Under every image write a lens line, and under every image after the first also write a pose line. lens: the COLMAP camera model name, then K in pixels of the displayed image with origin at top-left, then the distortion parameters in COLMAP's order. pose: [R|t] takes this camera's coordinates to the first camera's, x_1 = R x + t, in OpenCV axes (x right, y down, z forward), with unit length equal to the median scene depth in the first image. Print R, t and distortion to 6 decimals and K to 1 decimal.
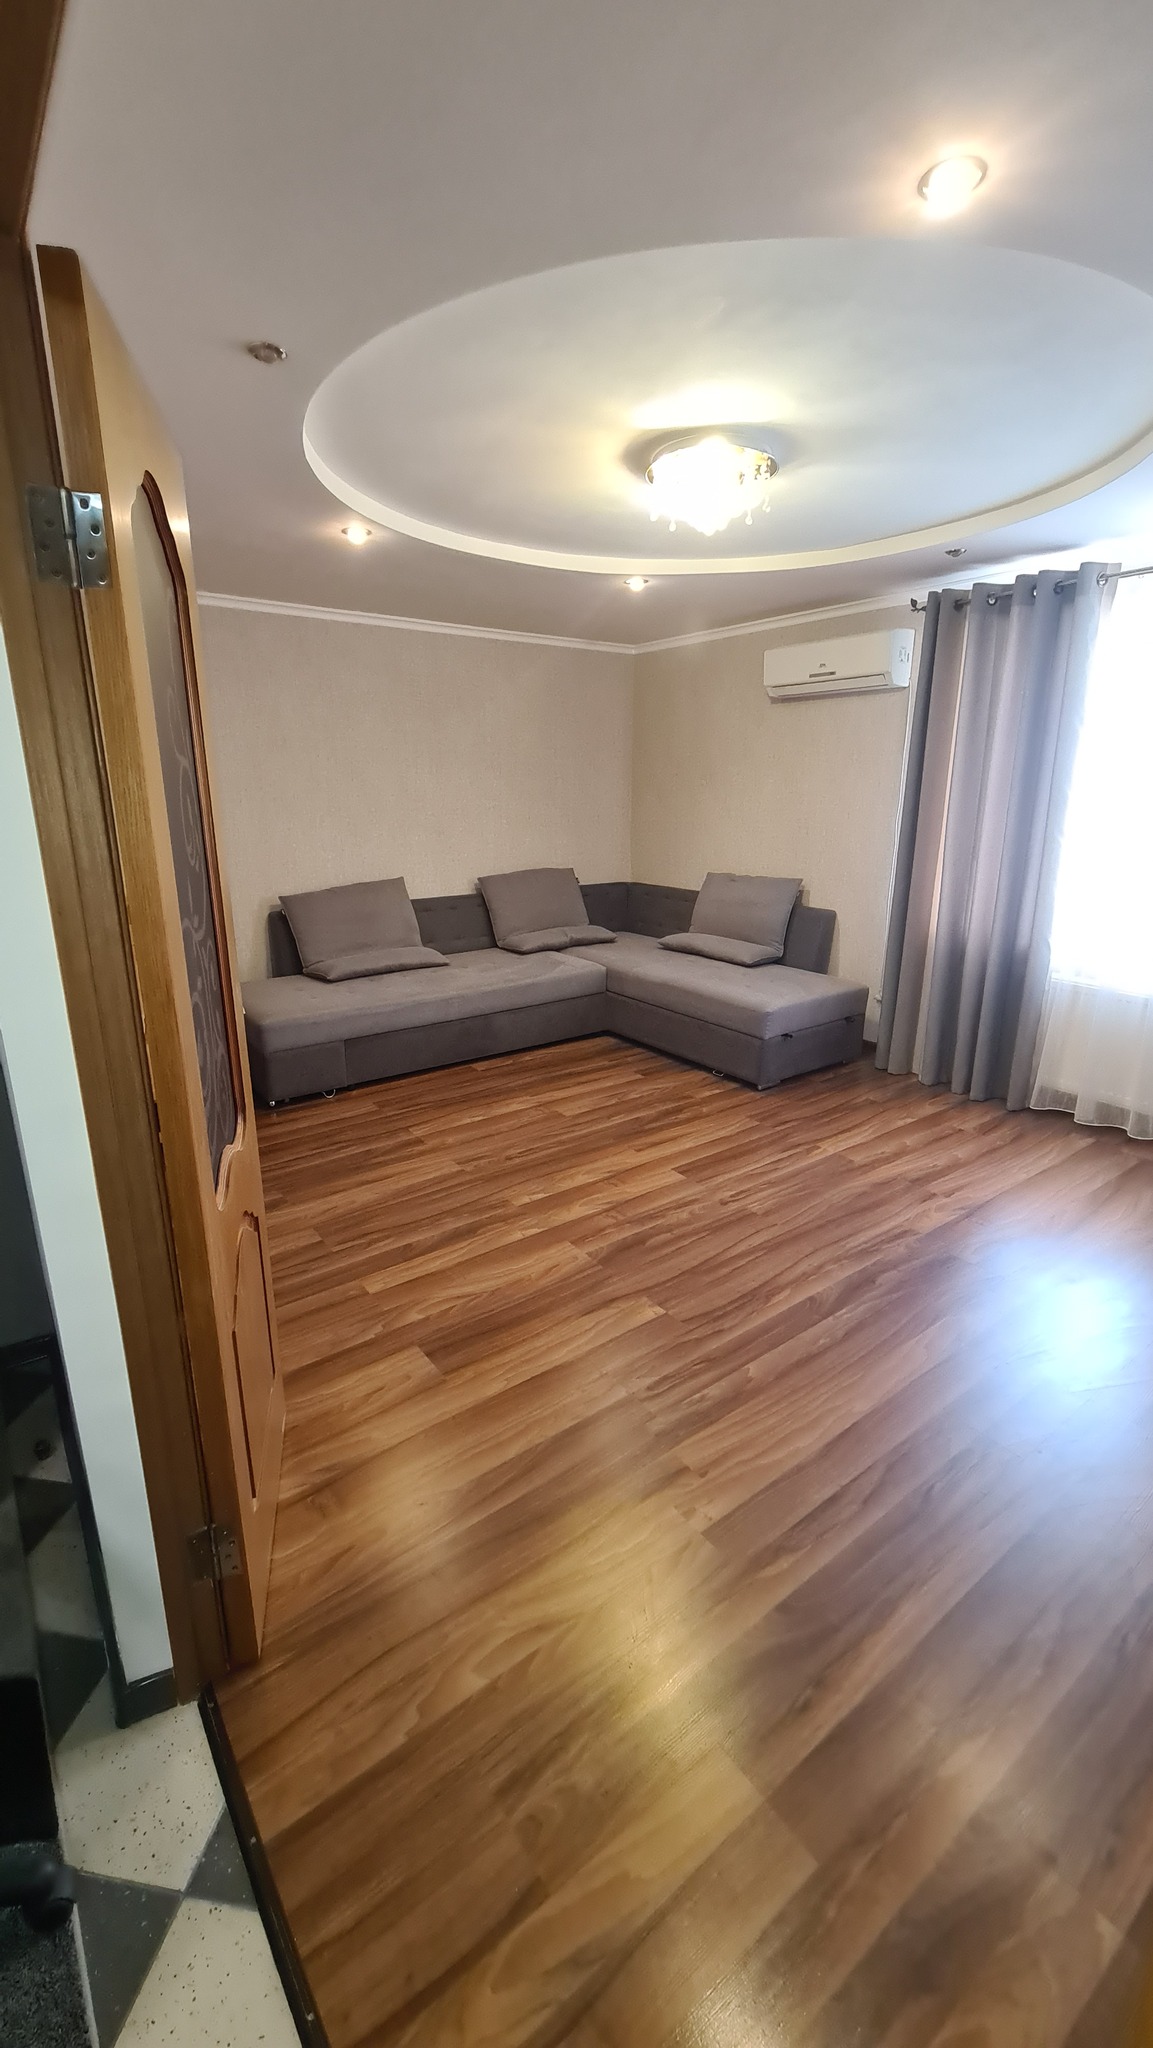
lens RADIAL K [[839.3, 0, 569.3], [0, 839.3, 1017.1], [0, 0, 1]] dist [0.008269, -0.004011]
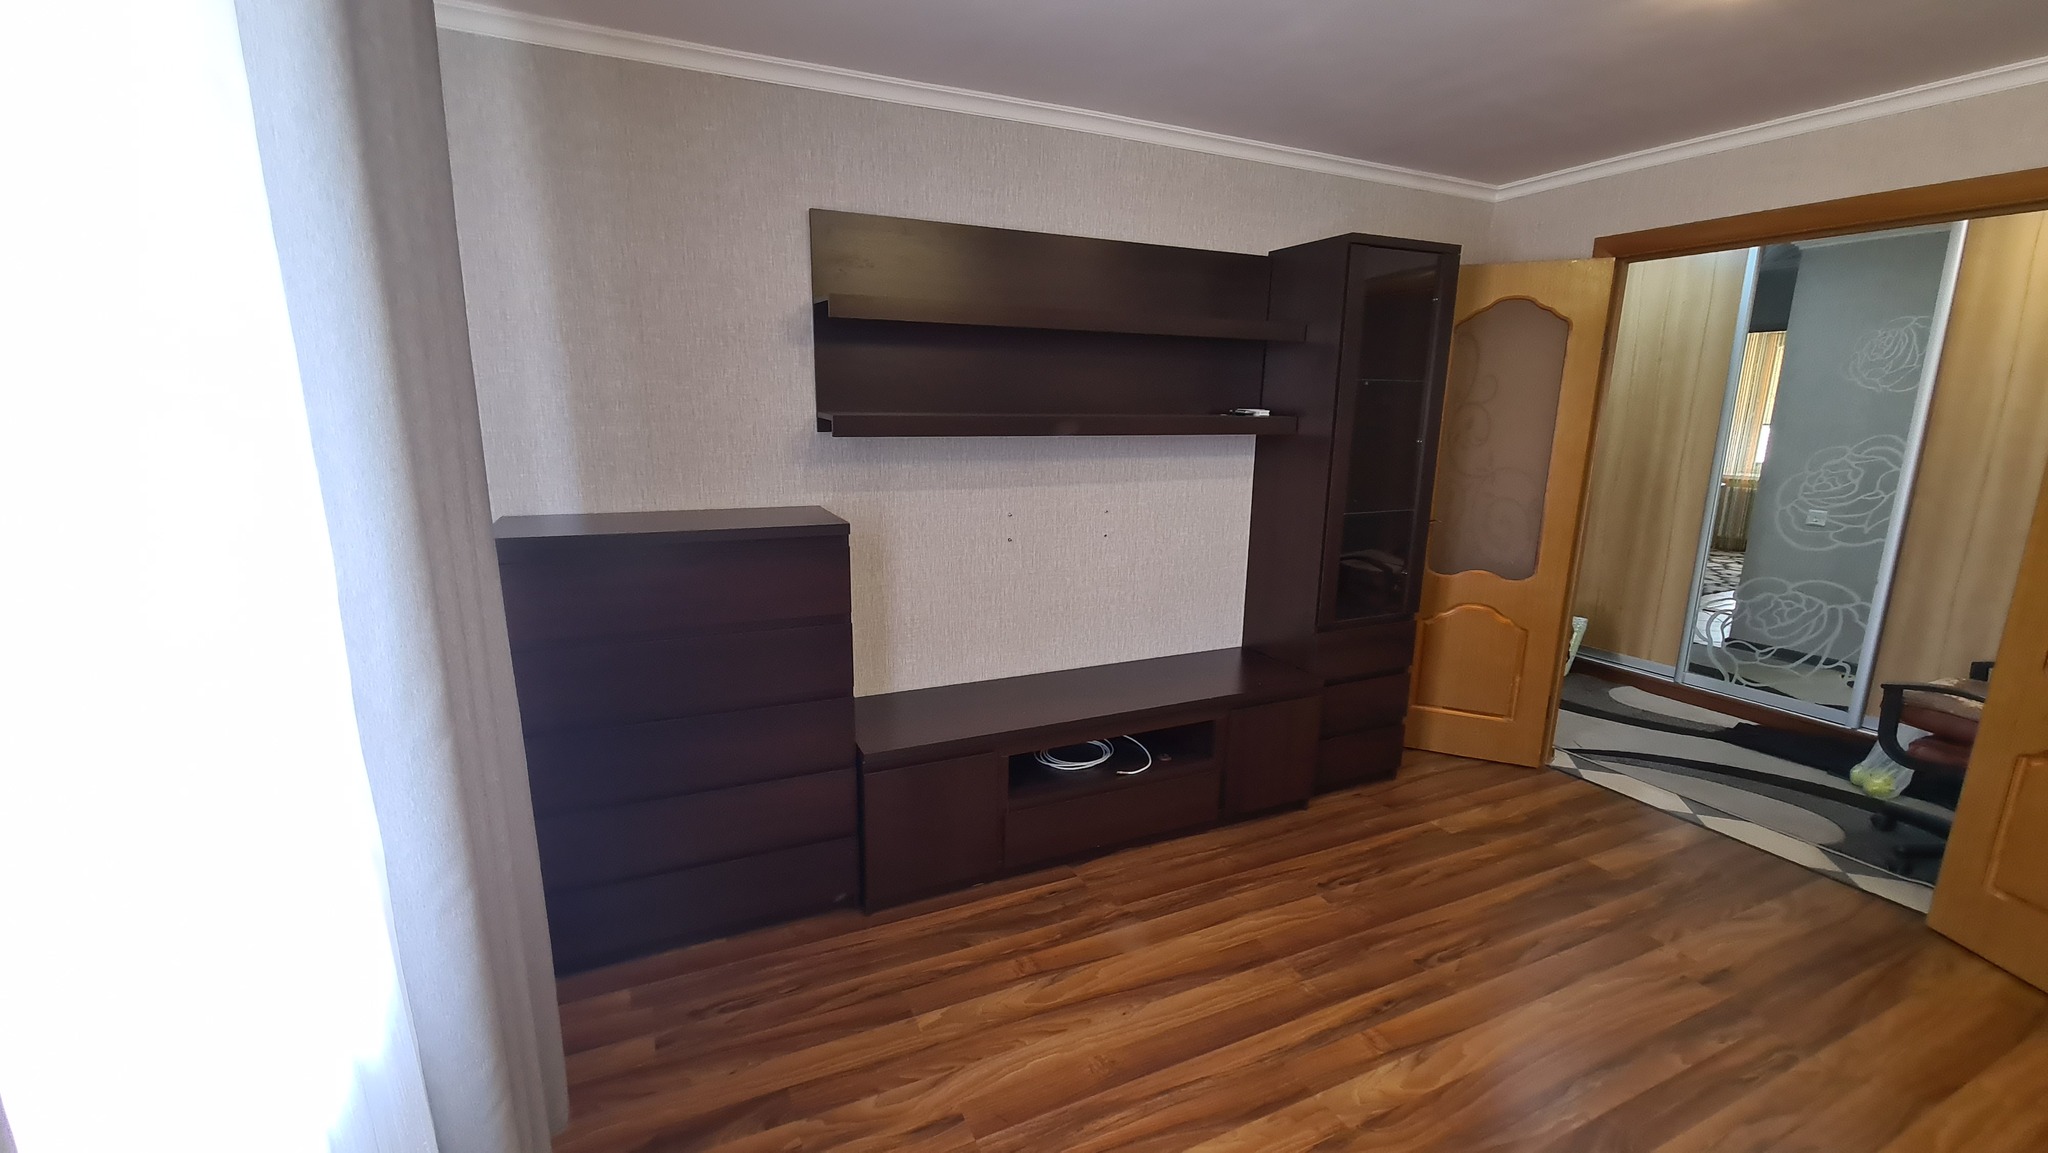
lens RADIAL K [[839.3, 0, 1016.0], [0, 839.3, 587.5], [0, 0, 1]] dist [0.008269, -0.004011]
pose [[-0.979402, -0.052889, 0.194873, 0.426581], [0.043627, 0.886866, 0.459963, -0.263755], [-0.197153, 0.458991, -0.866290, 0.946972]]
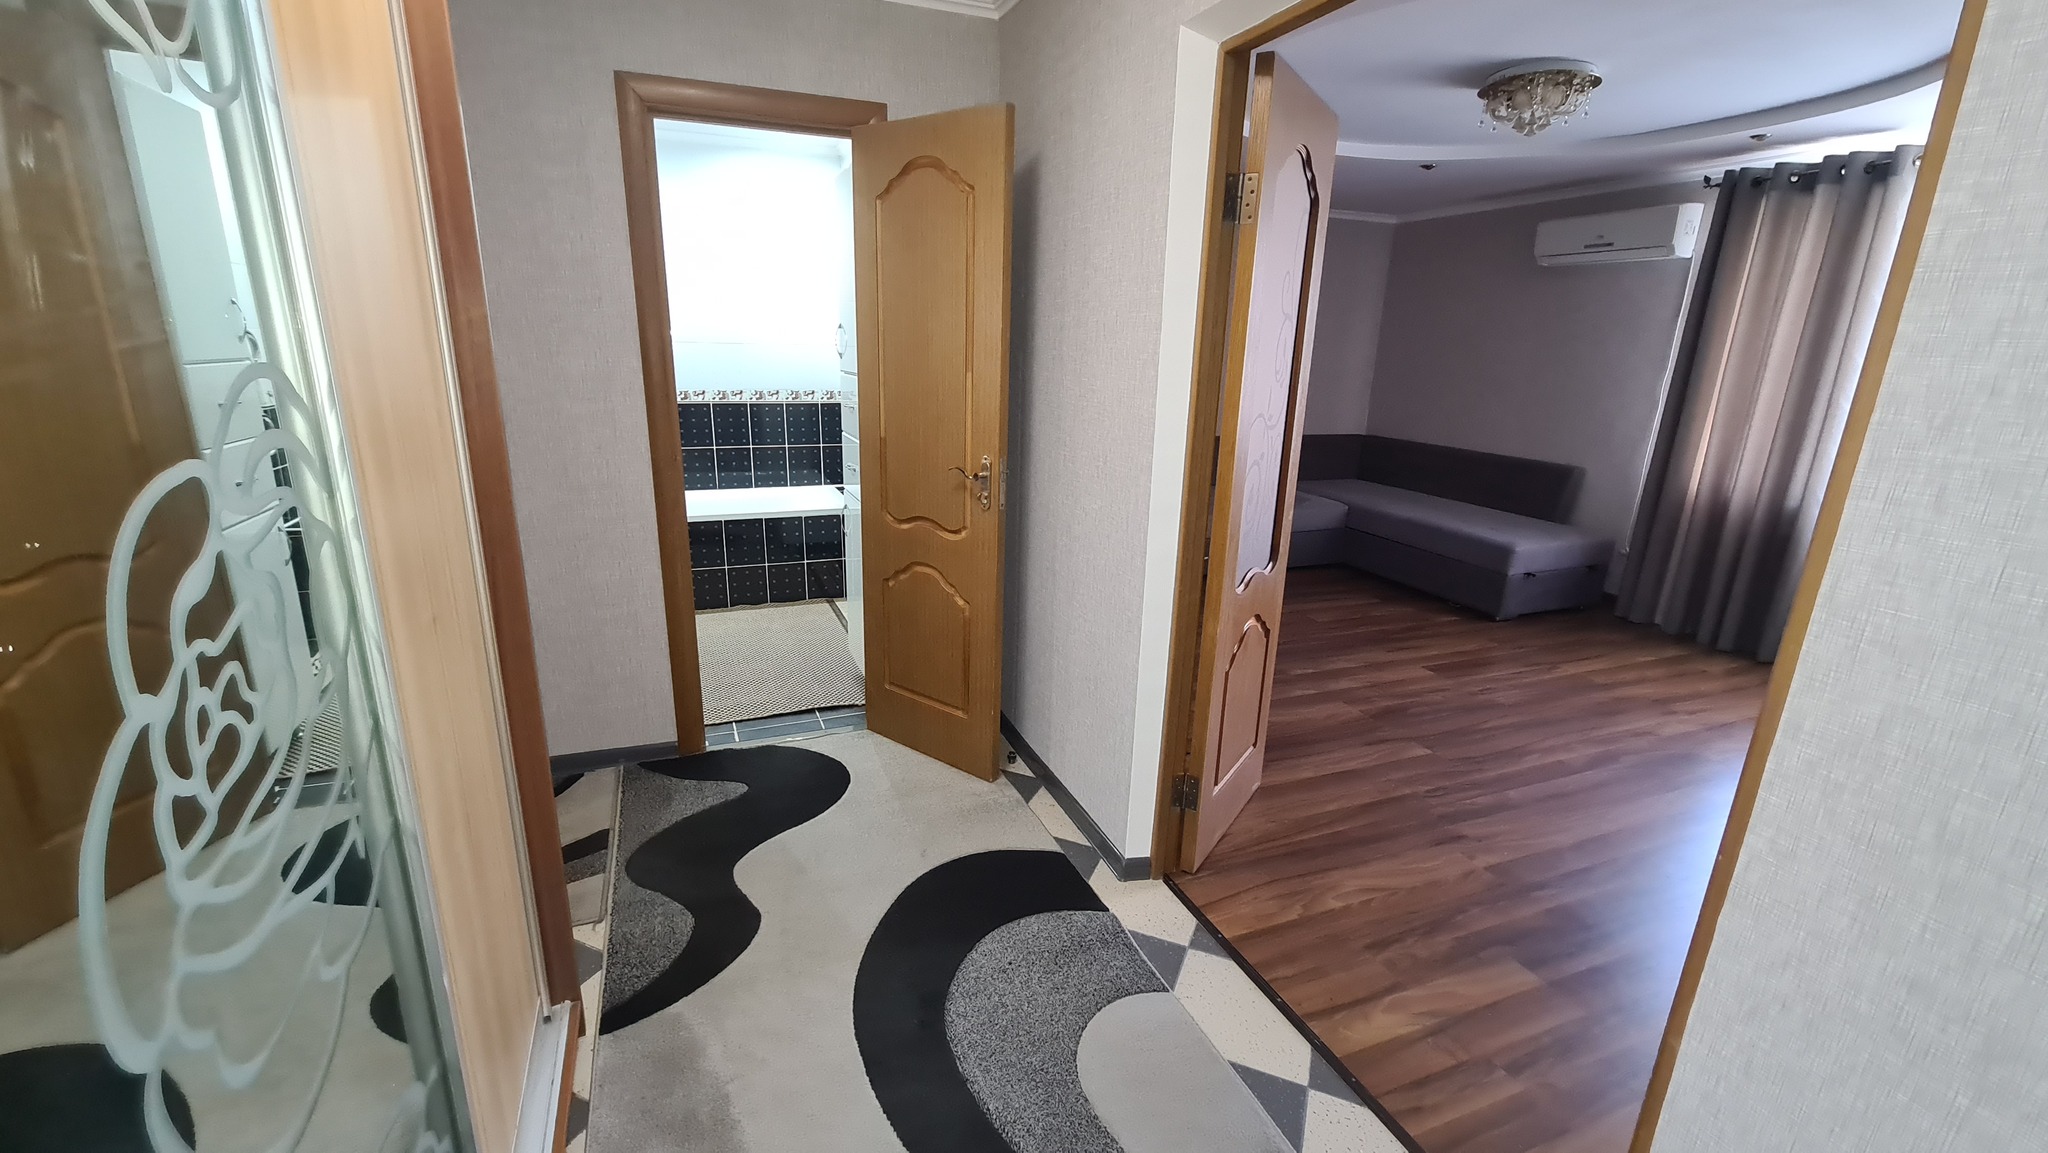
lens RADIAL K [[839.3, 0, 1019.7], [0, 839.3, 583.8], [0, 0, 1]] dist [0.008269, -0.004011]
pose [[0.967162, 0.096201, -0.235250, -0.136577], [-0.094319, 0.995356, 0.019269, 0.080979], [0.236011, 0.003552, 0.971744, -0.247927]]
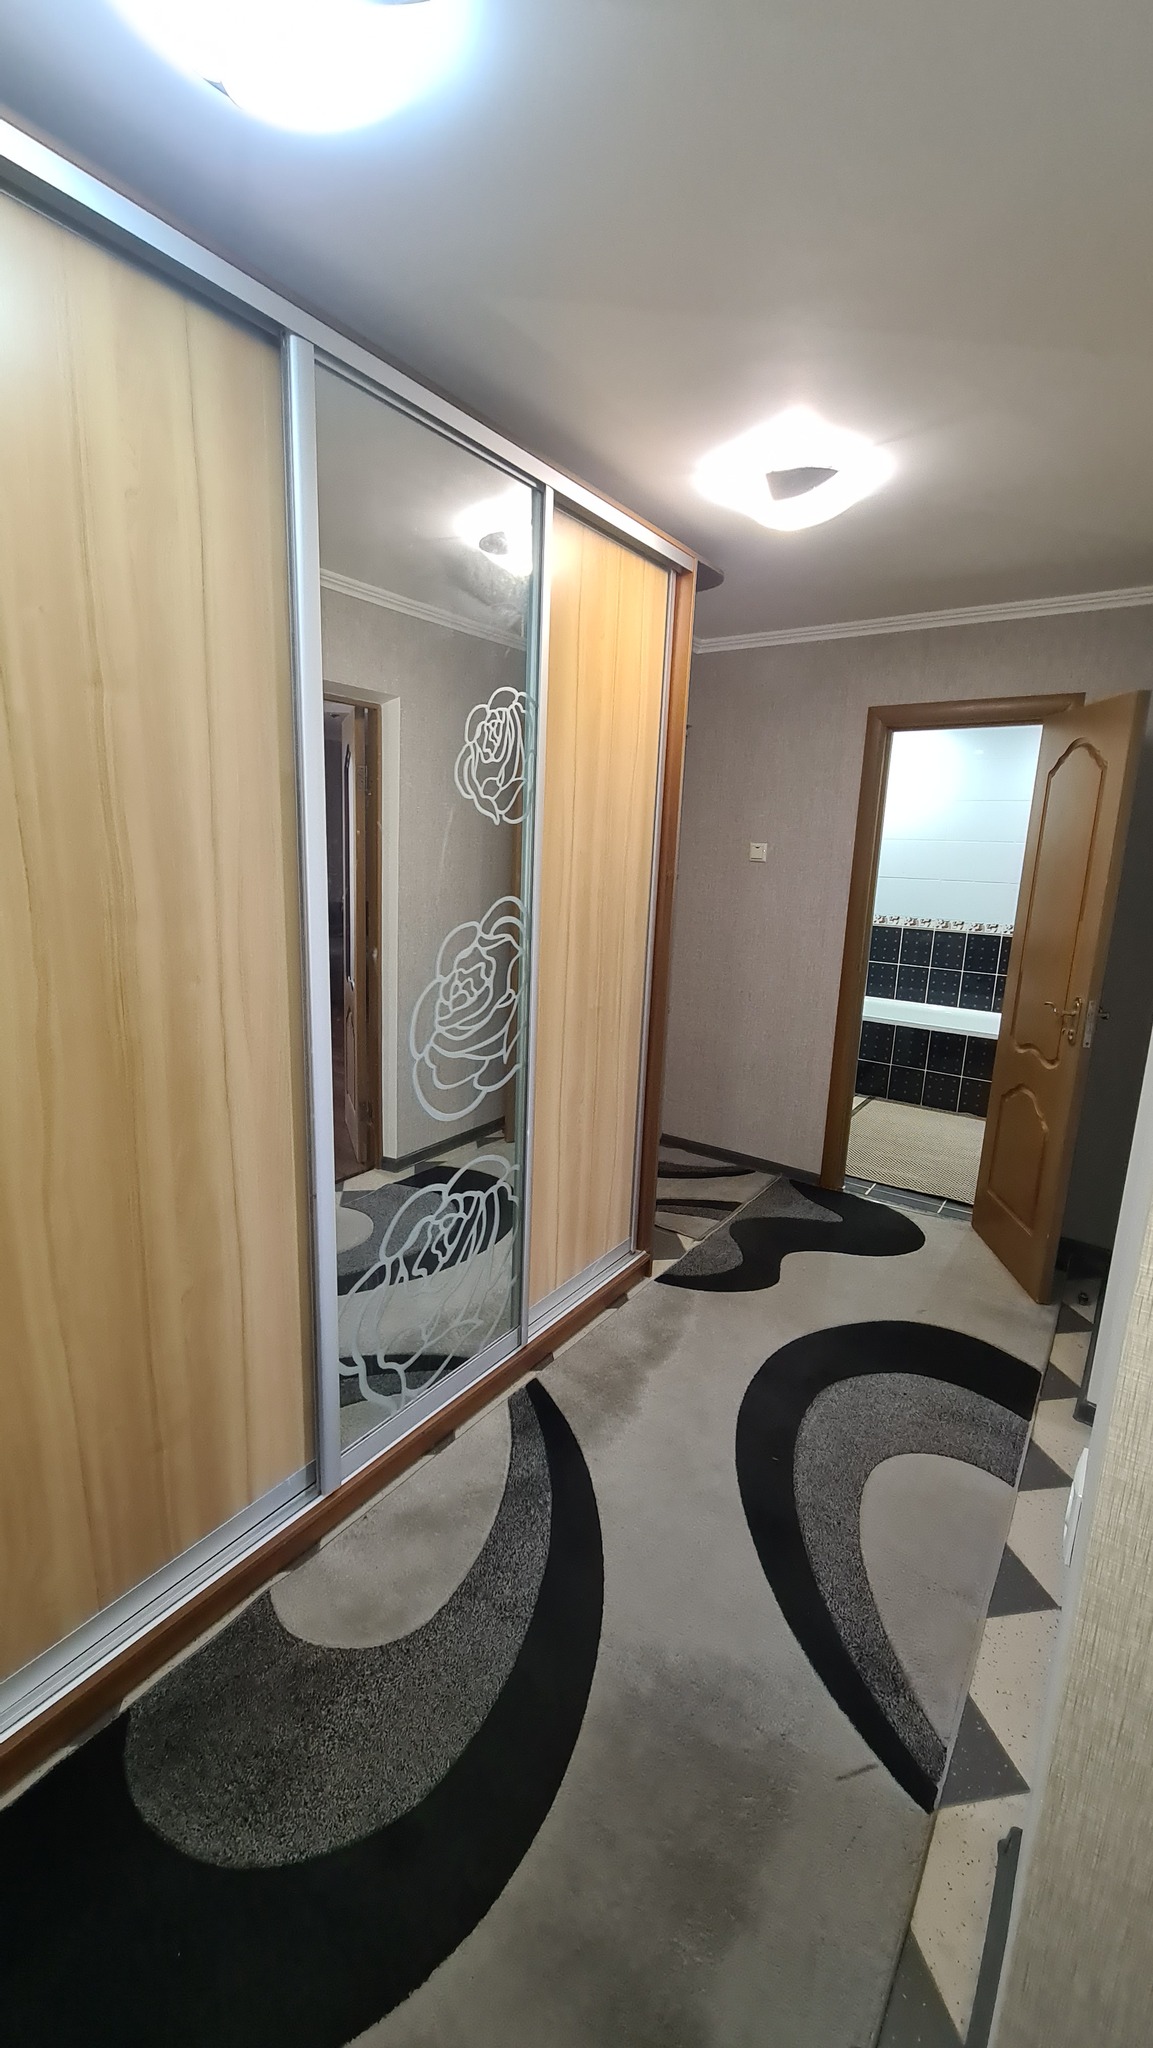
lens RADIAL K [[839.3, 0, 569.1], [0, 839.3, 1020.3], [0, 0, 1]] dist [0.008269, -0.004011]
pose [[0.311824, 0.207703, -0.927160, 0.203235], [-0.286520, 0.950944, 0.116668, 0.057199], [0.905909, 0.229270, 0.356038, -0.261451]]
